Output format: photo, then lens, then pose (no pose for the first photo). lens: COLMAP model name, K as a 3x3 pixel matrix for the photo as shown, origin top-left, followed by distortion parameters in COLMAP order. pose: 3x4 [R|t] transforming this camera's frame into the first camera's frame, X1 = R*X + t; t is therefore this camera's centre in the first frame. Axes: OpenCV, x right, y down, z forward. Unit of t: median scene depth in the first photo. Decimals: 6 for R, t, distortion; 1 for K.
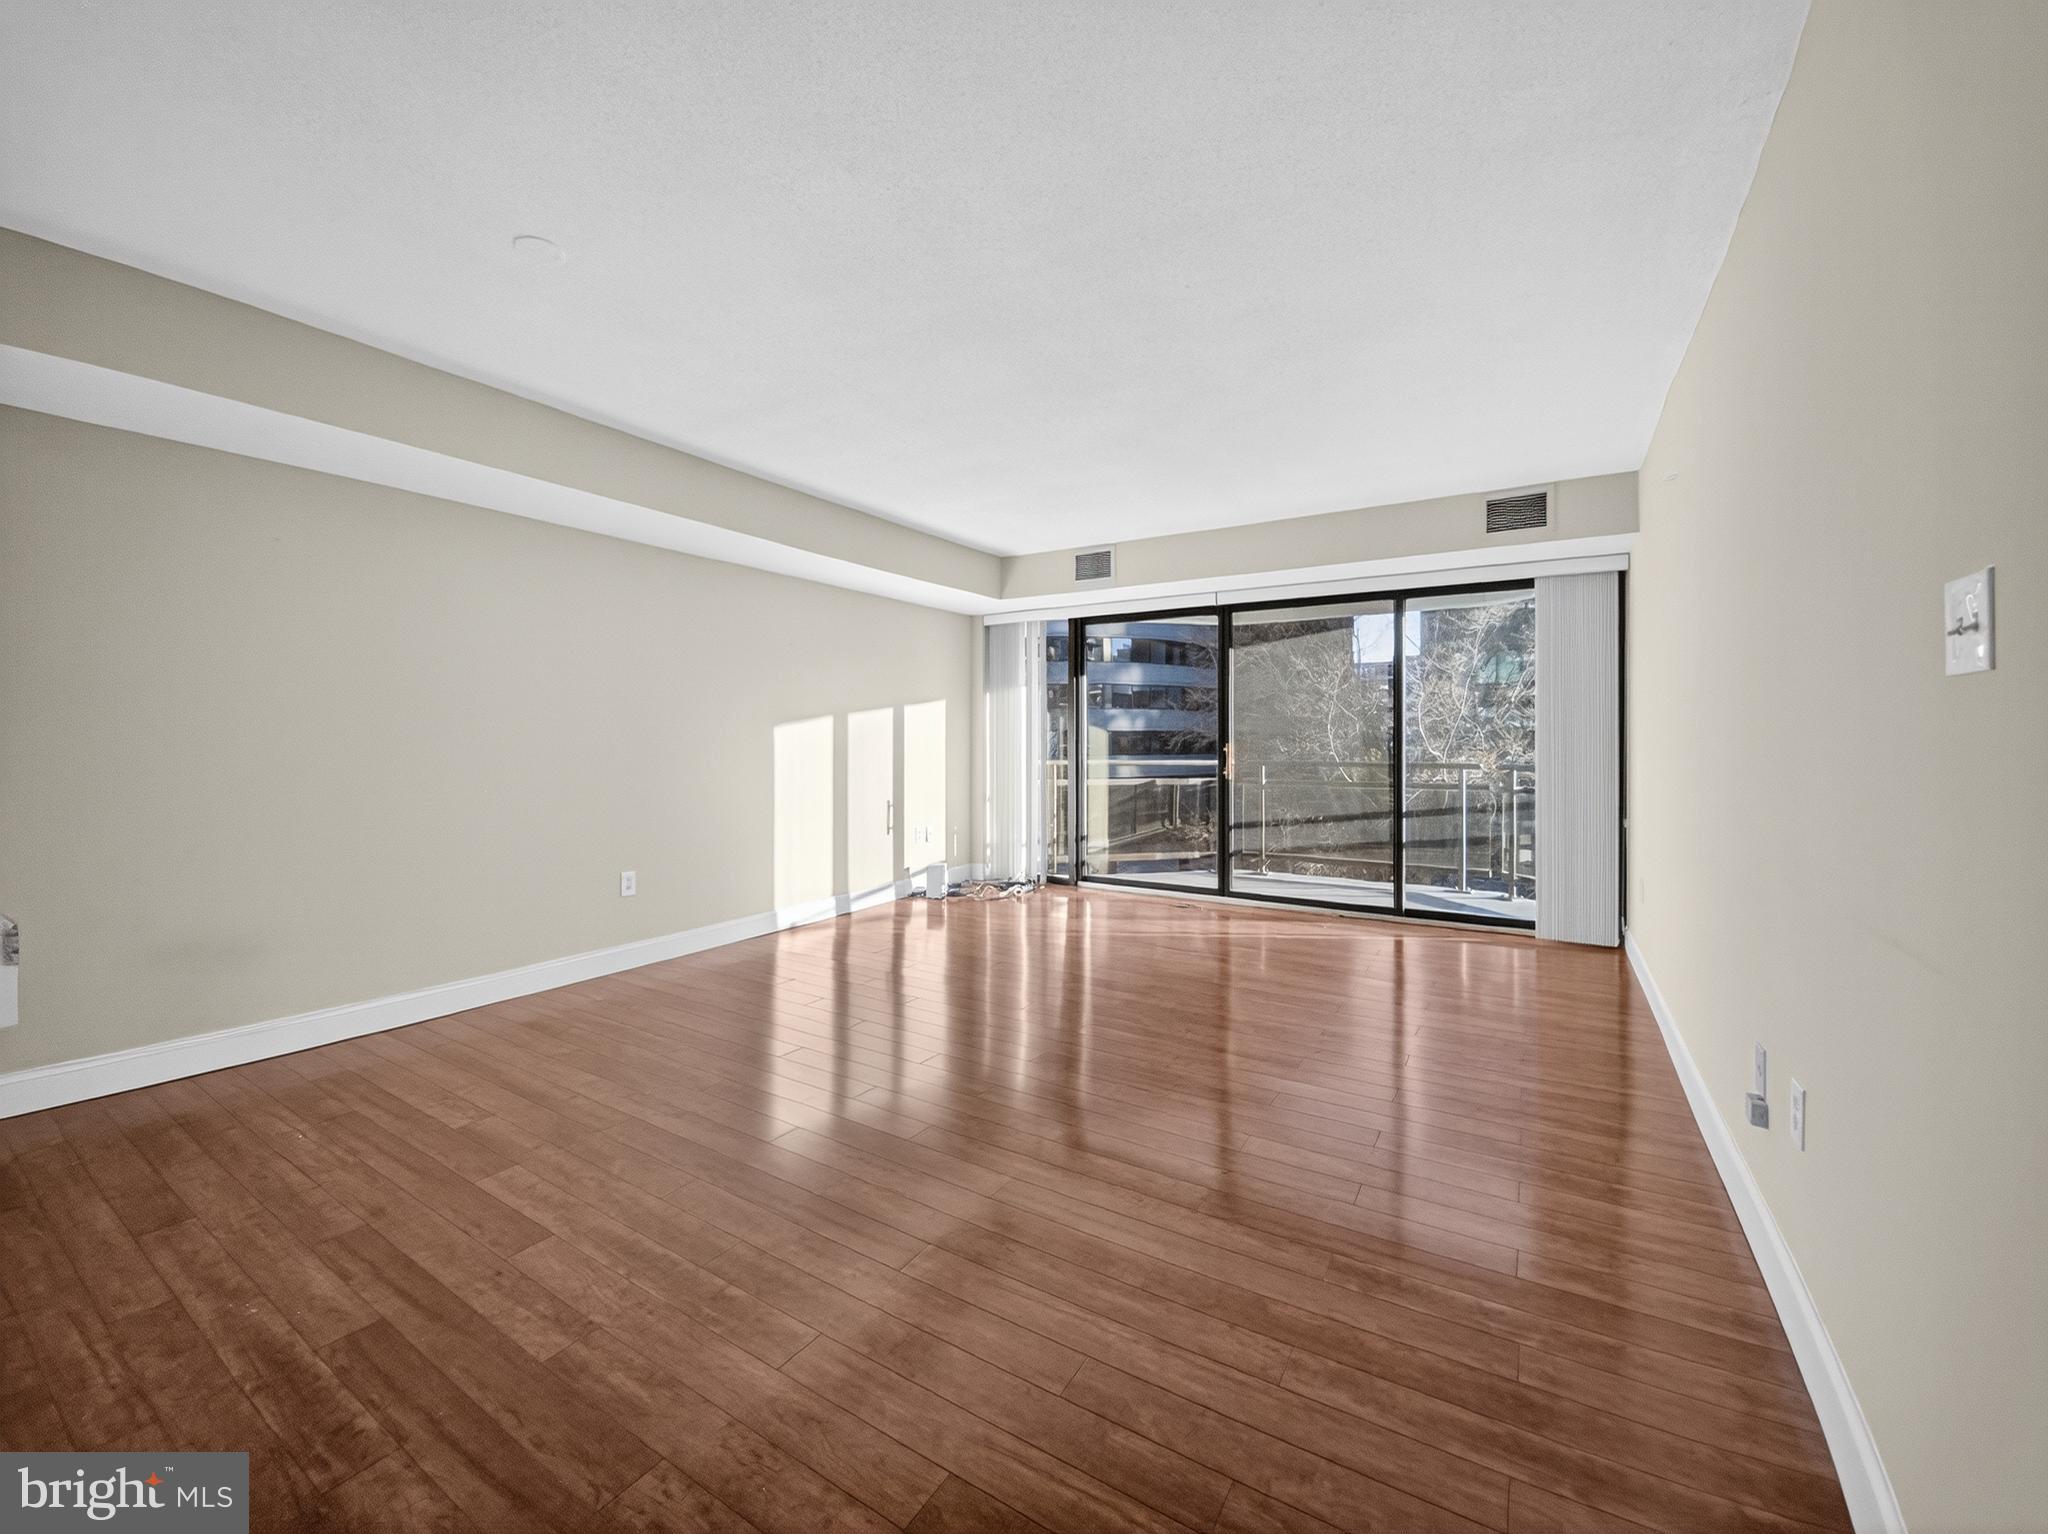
lens RADIAL K [[832.2, 0, 1014.0], [0, 832.2, 737.8], [0, 0, 1]] dist [-0.006078, -0.007764]
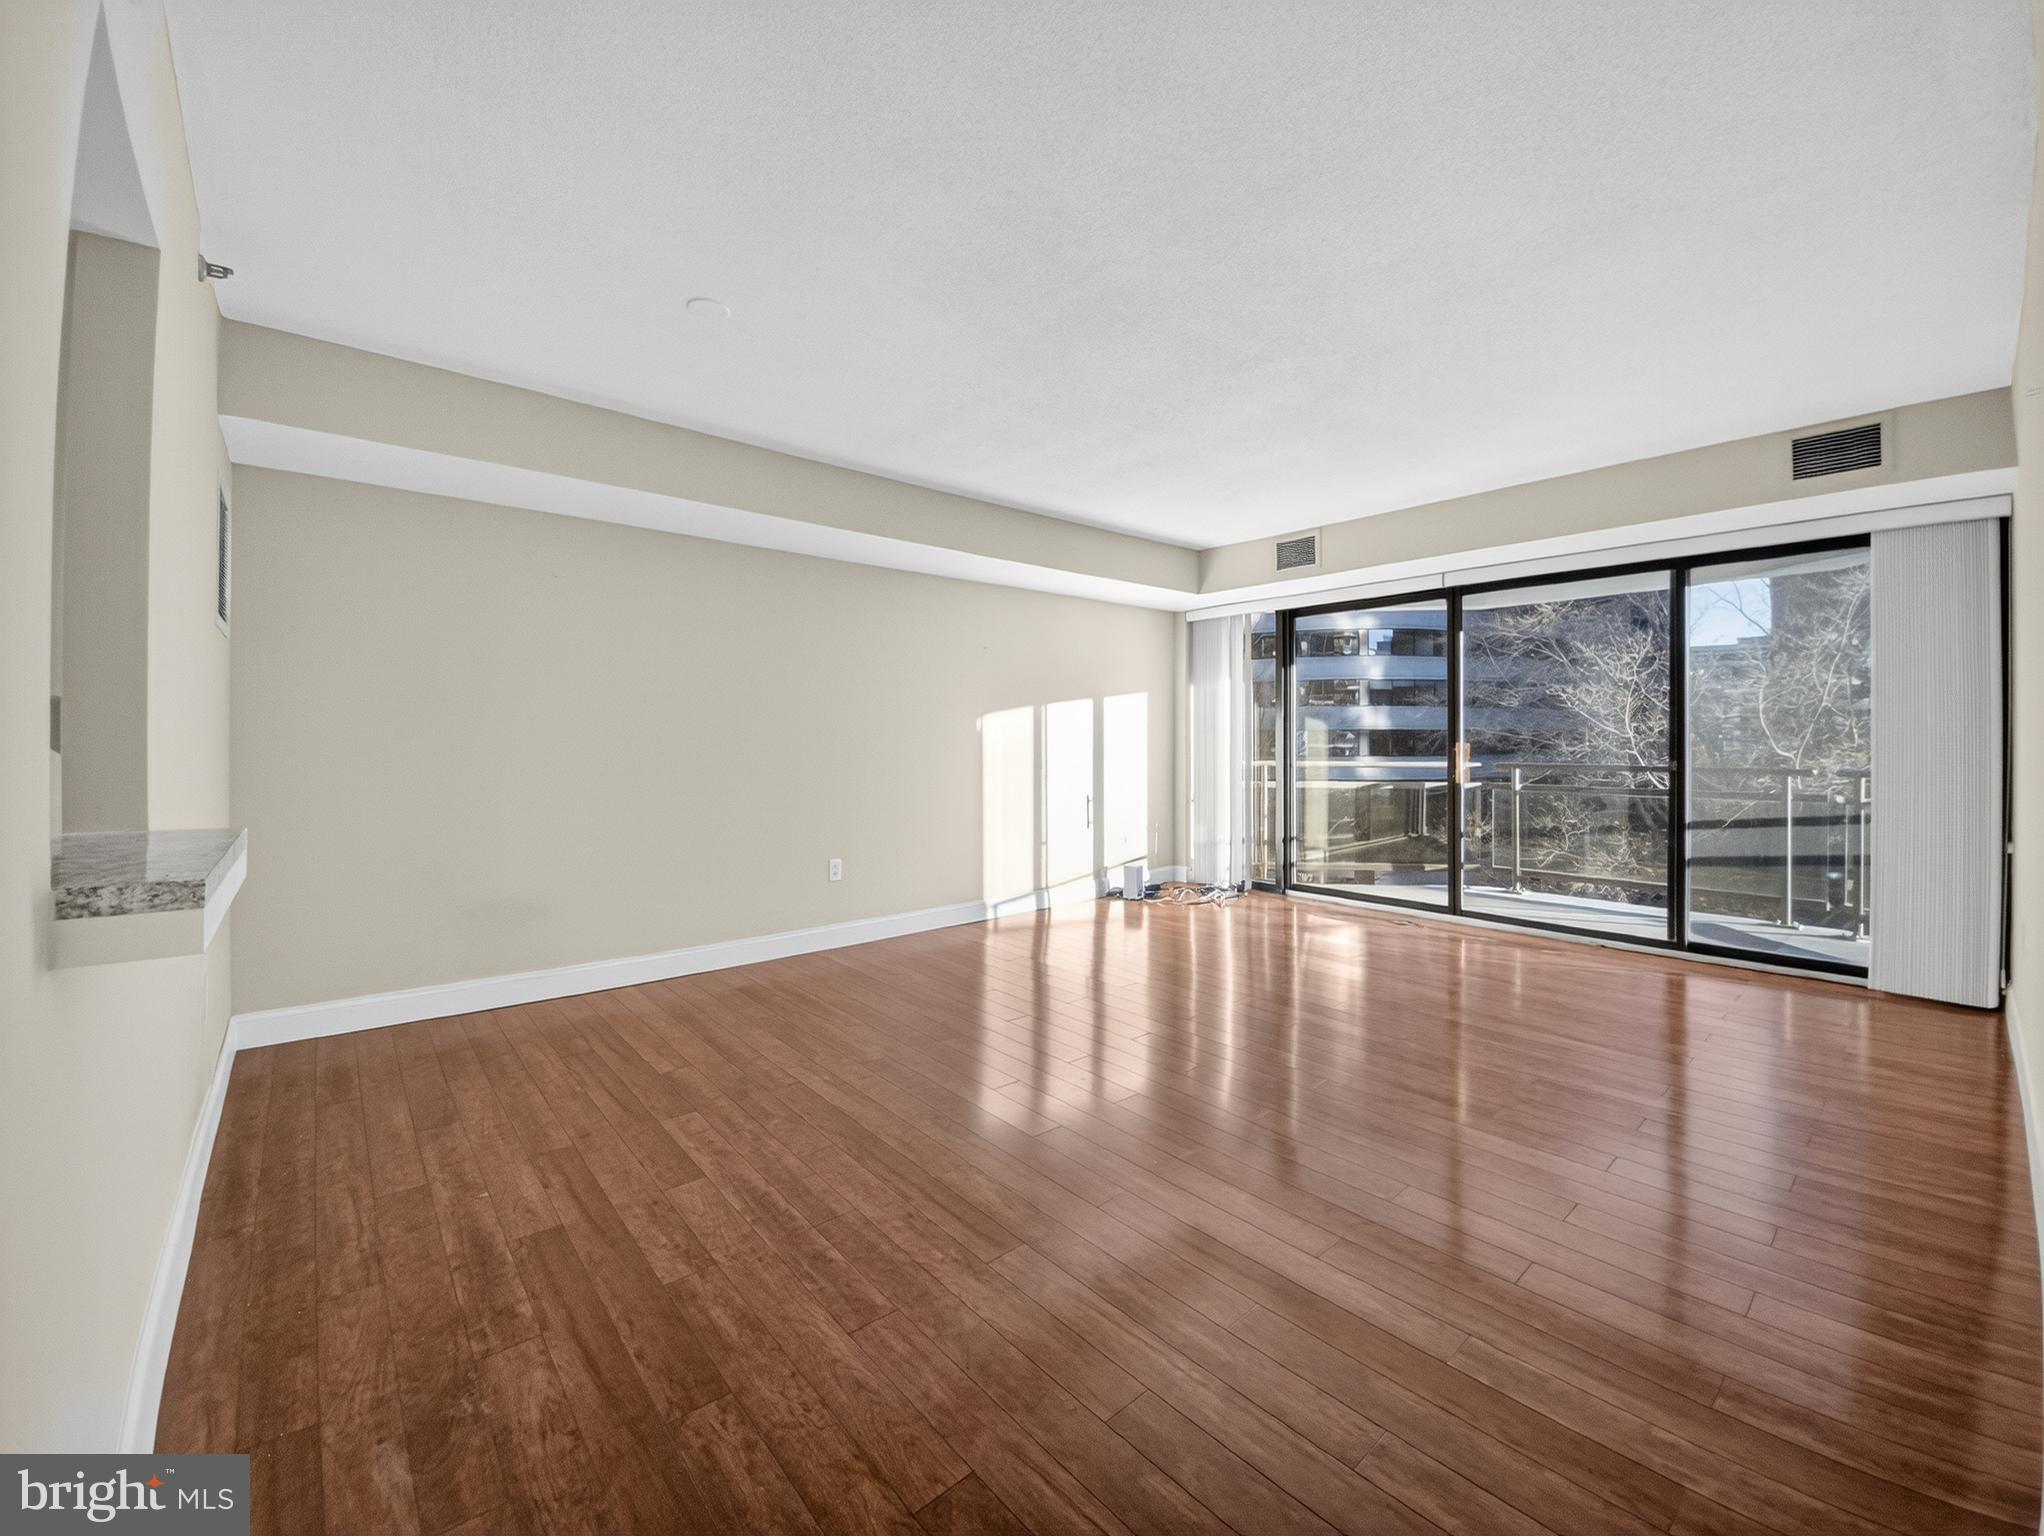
lens RADIAL K [[830.6, 0, 1010.3], [0, 830.6, 738.0], [0, 0, 1]] dist [-0.006078, -0.007764]
pose [[0.955232, -0.001262, -0.295855, 0.098924], [0.001698, 0.999998, 0.001217, -0.000630], [0.295853, -0.001665, 0.955232, 0.021762]]
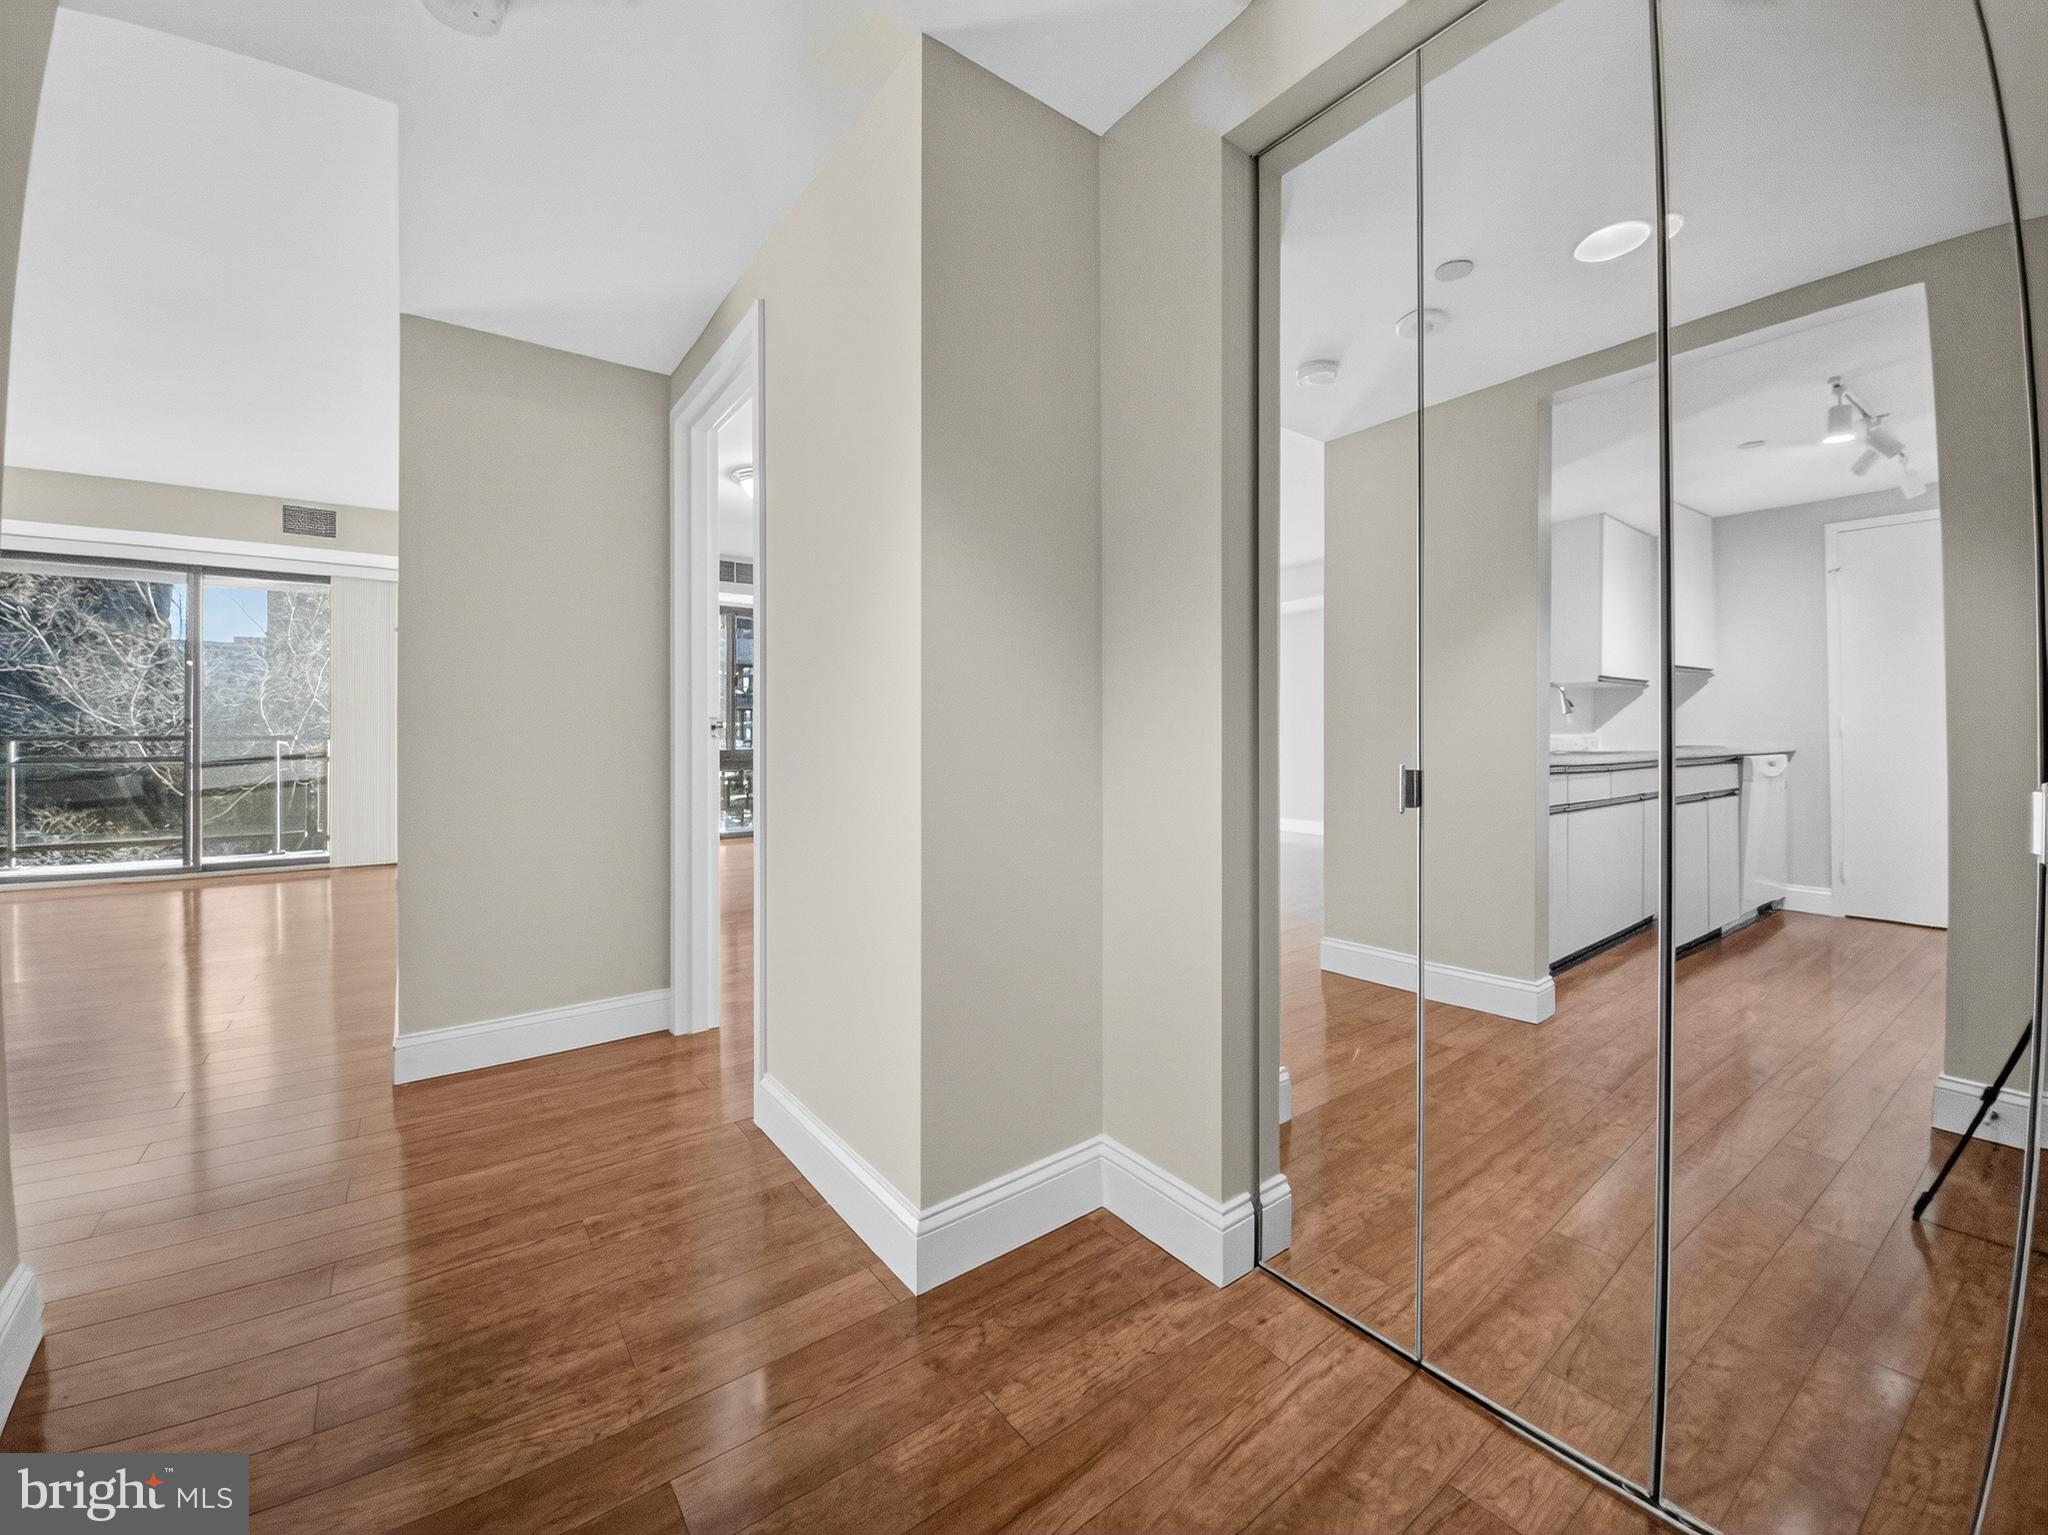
lens RADIAL K [[832.2, 0, 1047.6], [0, 832.2, 739.1], [0, 0, 1]] dist [-0.006078, -0.007764]
pose [[0.353938, -0.000792, 0.935269, -0.180307], [0.001288, 0.999999, 0.000359, 0.064890], [-0.935268, 0.001077, 0.353939, -0.552197]]
